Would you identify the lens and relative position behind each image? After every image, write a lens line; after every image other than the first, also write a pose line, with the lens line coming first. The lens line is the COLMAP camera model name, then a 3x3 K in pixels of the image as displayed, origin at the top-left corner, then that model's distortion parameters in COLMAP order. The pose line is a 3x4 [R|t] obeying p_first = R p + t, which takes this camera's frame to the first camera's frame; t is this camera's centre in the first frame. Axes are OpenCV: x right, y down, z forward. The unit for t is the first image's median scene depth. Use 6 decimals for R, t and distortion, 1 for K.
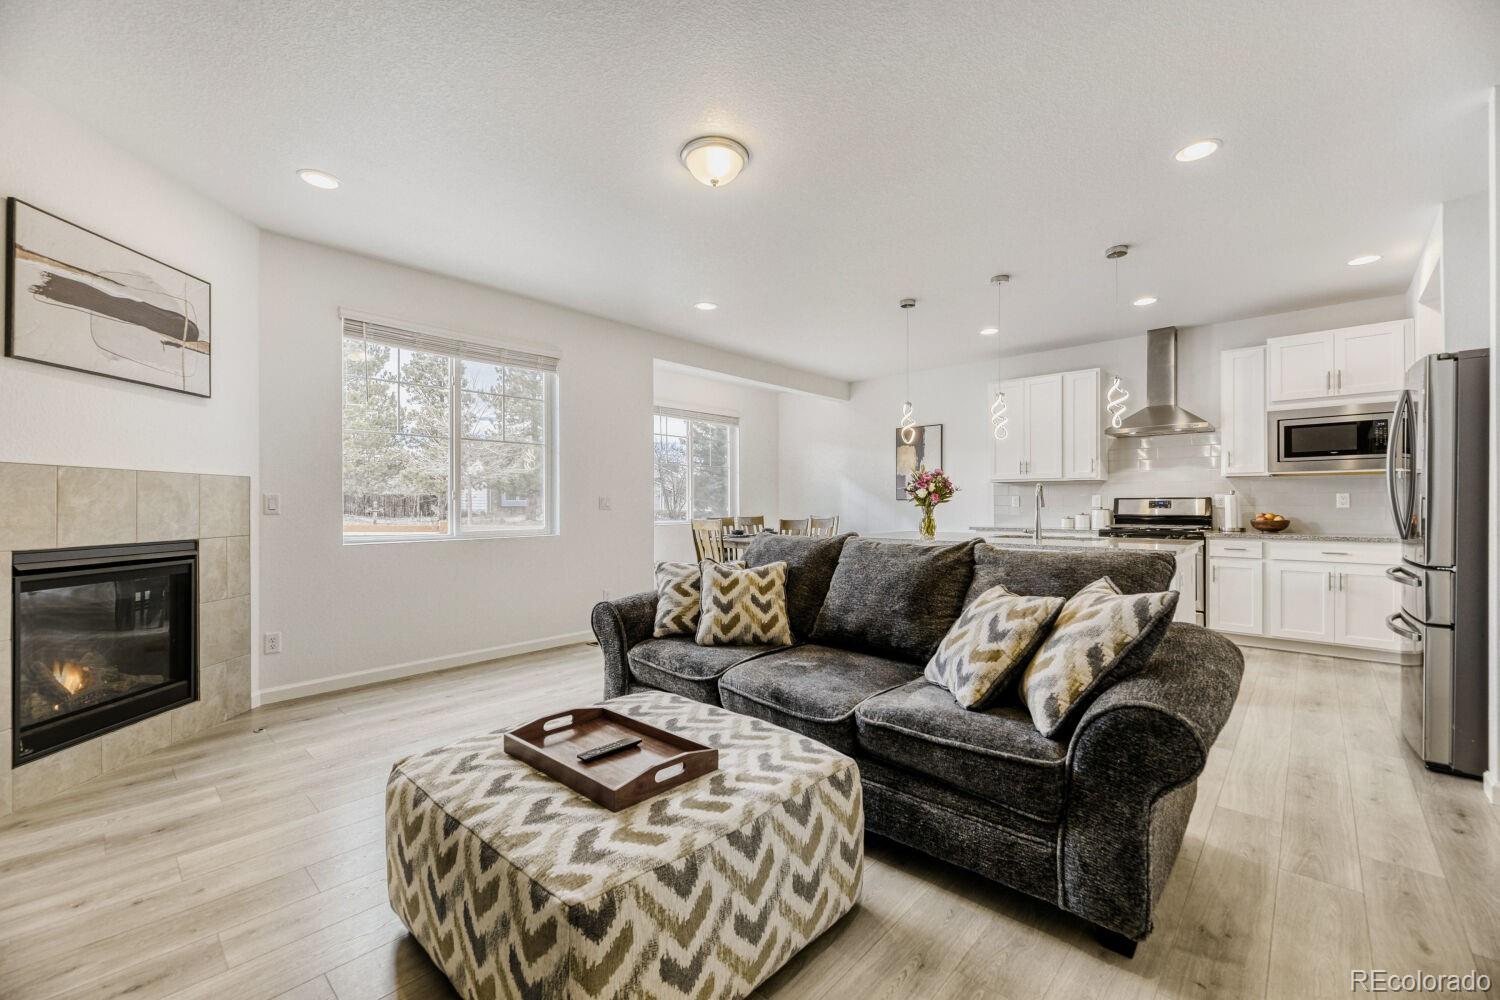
lens RADIAL K [[610.5, 0, 749.6], [0, 610.5, 502.3], [0, 0, 1]] dist [0.000520, -0.000057]
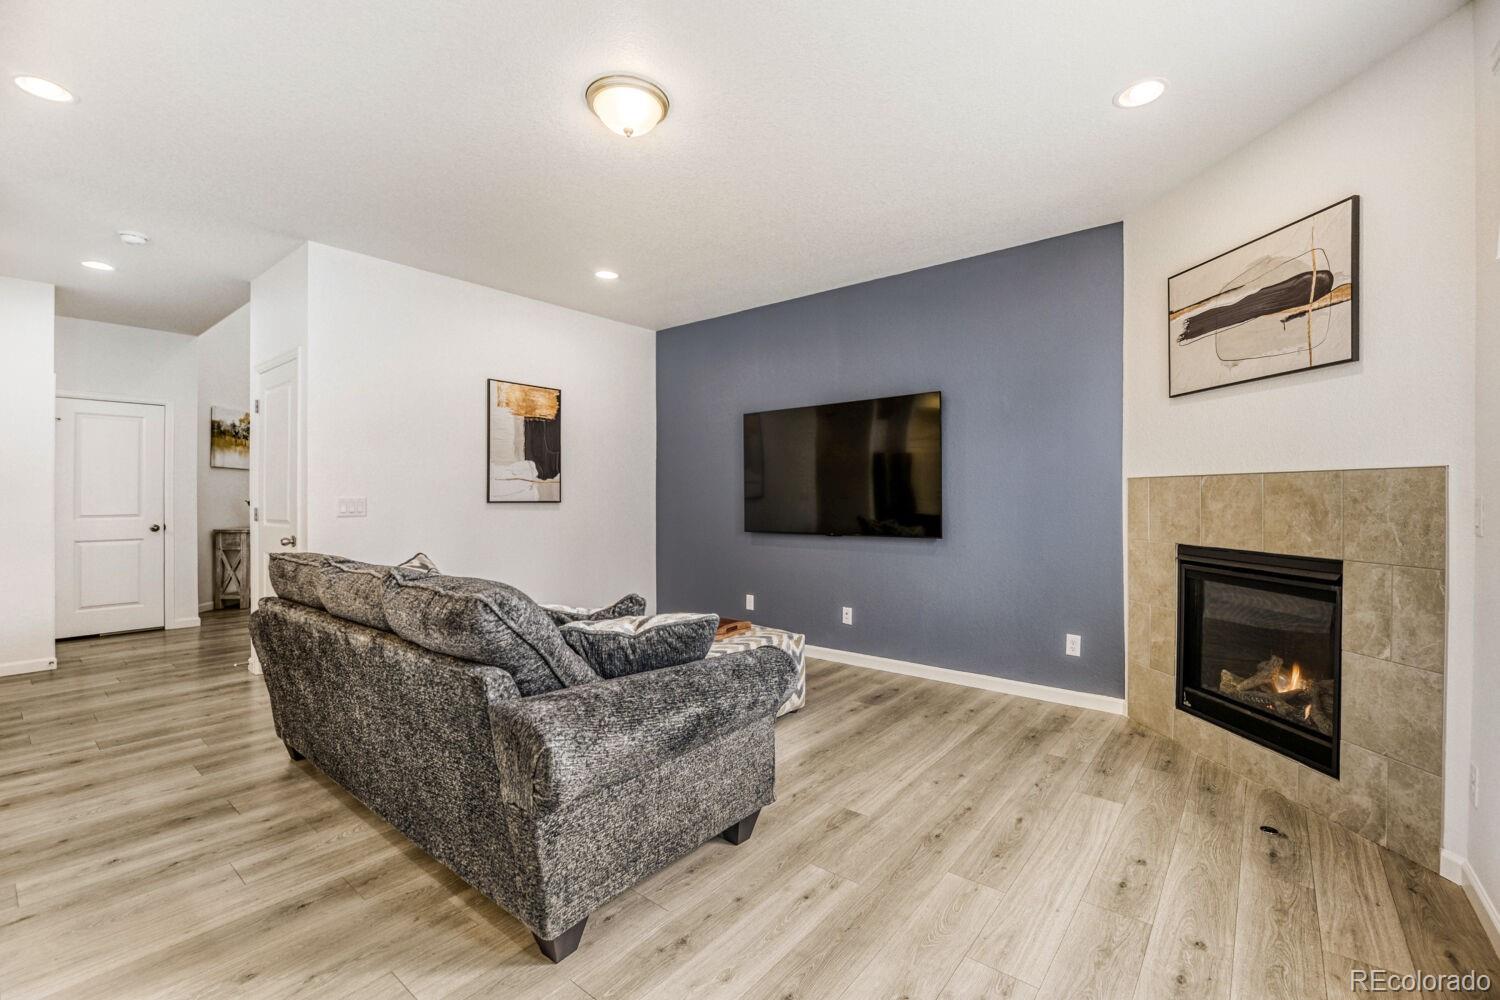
lens RADIAL K [[640.4, 0, 760.0], [0, 640.4, 502.3], [0, 0, 1]] dist [-0.009641, -0.000588]
pose [[-0.997541, 0.006539, -0.069777, -0.103025], [0.005862, 0.999934, 0.009903, -0.013309], [0.069837, 0.009470, -0.997513, 1.110626]]
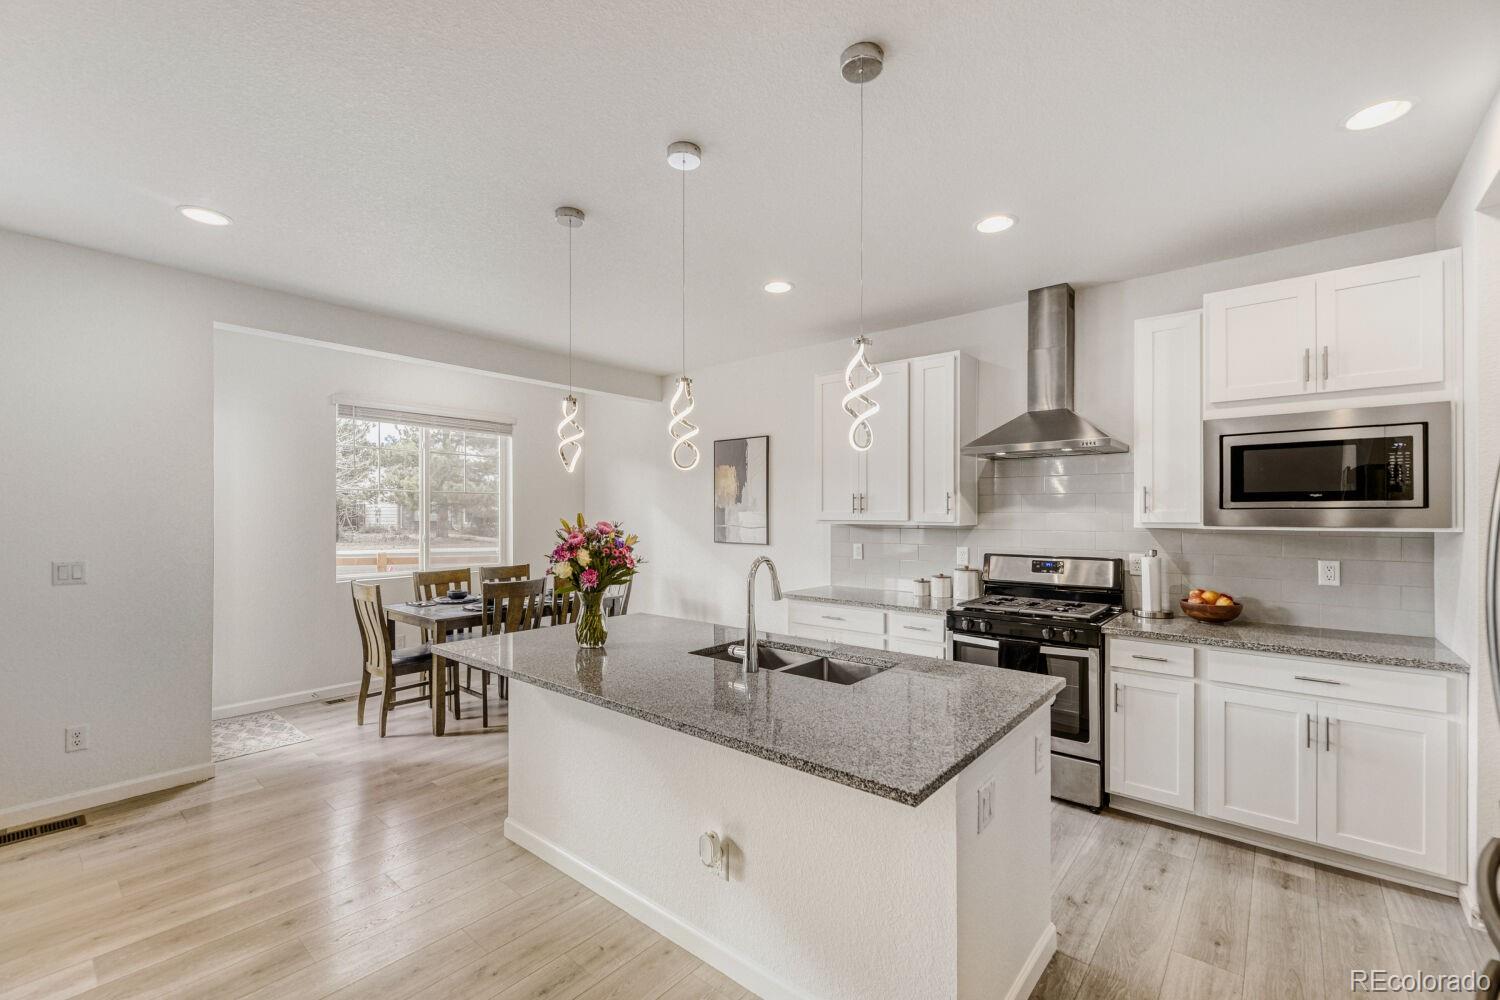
lens RADIAL K [[629.0, 0, 748.8], [0, 629.0, 509.6], [0, 0, 1]] dist [-0.001510, -0.000522]
pose [[0.999121, 0.002041, 0.041866, 0.402313], [-0.001924, 0.999994, -0.002840, -0.063204], [-0.041871, 0.002757, 0.999119, 0.434474]]
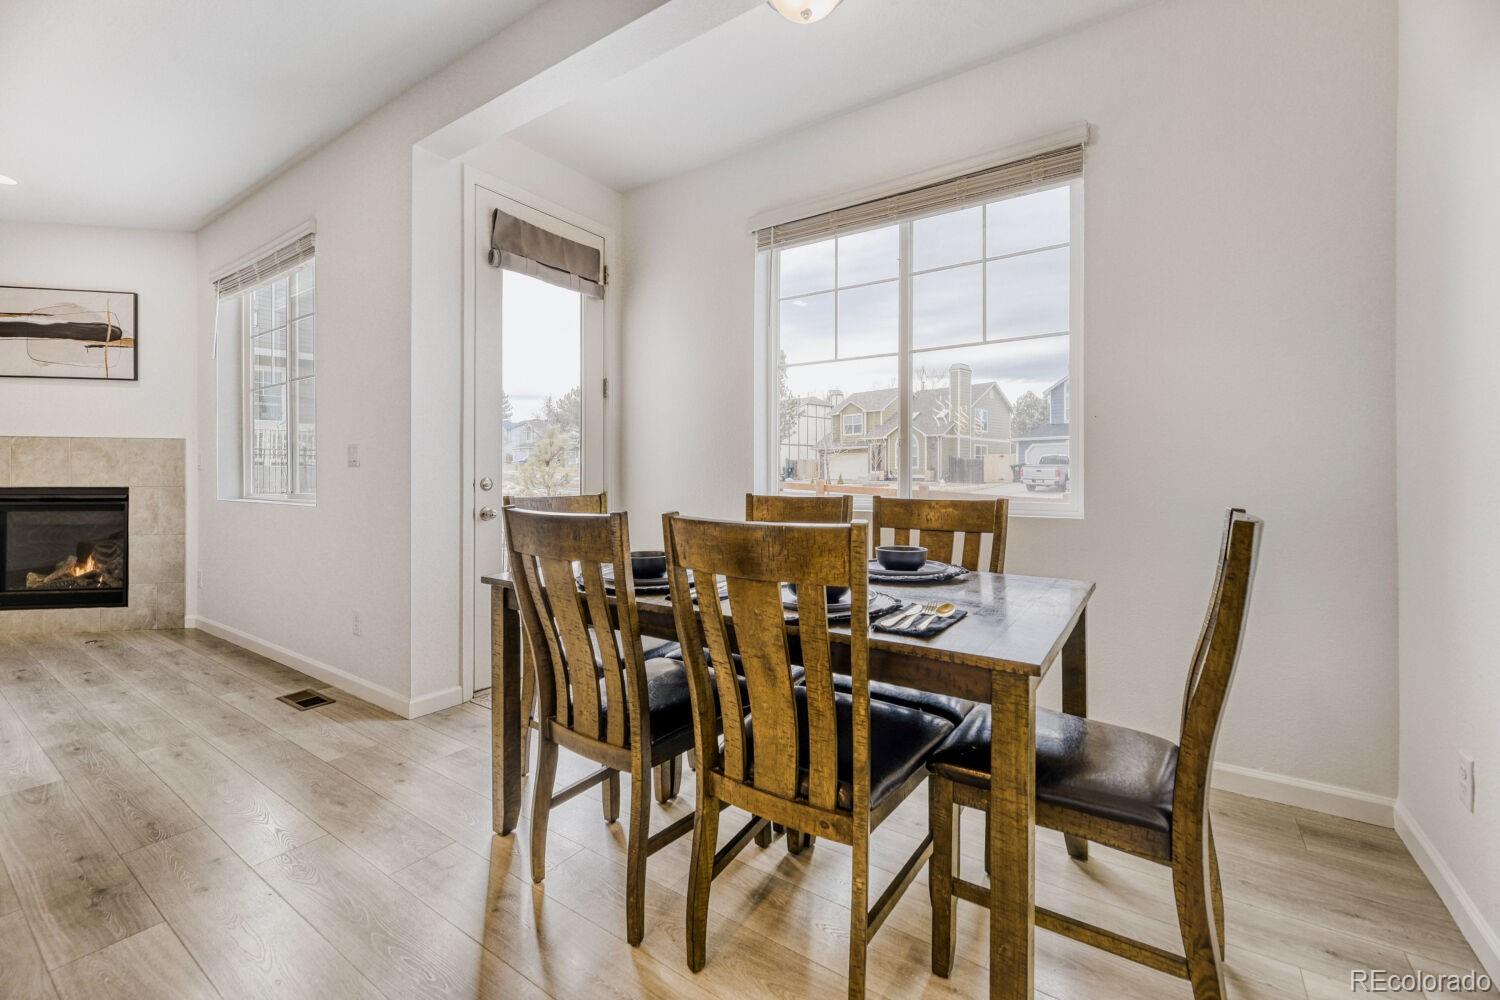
lens RADIAL K [[614.1, 0, 775.4], [0, 614.1, 476.4], [0, 0, 1]] dist [-0.001256, -0.000395]
pose [[0.158100, 0.006143, -0.987404, 0.425332], [-0.002058, 0.999981, 0.005892, 0.017188], [0.987421, 0.001100, 0.158110, 1.427148]]
